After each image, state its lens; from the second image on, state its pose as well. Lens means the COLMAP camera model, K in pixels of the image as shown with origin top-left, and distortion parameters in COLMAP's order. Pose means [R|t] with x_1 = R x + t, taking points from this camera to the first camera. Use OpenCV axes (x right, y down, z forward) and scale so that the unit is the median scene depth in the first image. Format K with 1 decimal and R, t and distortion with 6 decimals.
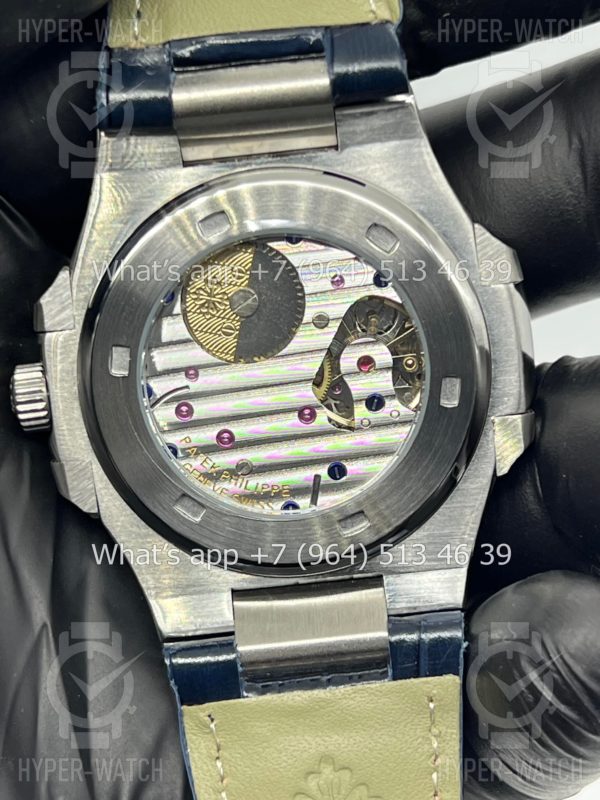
lens RADIAL K [[1808.9, 0, 300.0], [0, 1808.9, 400.0], [0, 0, 1]] dist [0.307128, -2.542919]
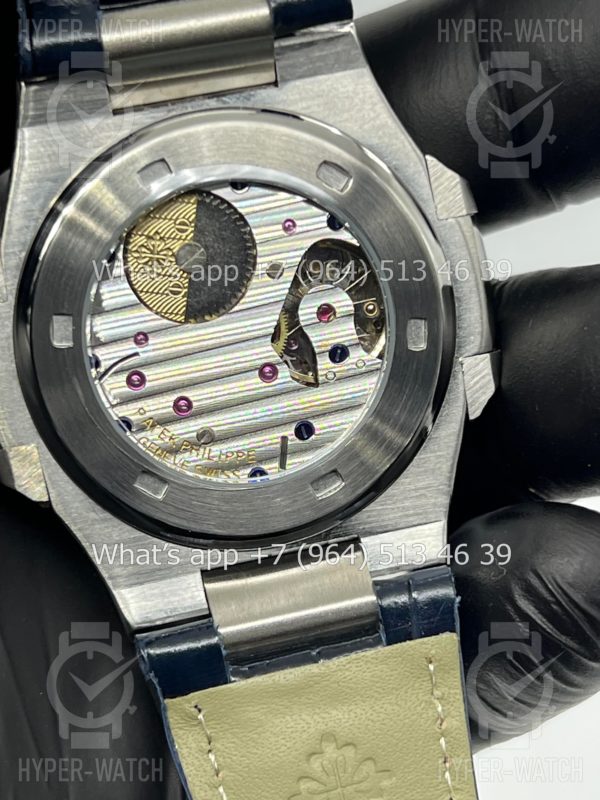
lens RADIAL K [[1808.9, 0, 300.0], [0, 1808.9, 400.0], [0, 0, 1]] dist [0.307128, -2.542919]
pose [[0.982463, -0.089780, 0.163417, -0.134143], [0.092776, 0.995629, -0.010781, 0.033828], [-0.161735, 0.025753, 0.986498, 0.079028]]
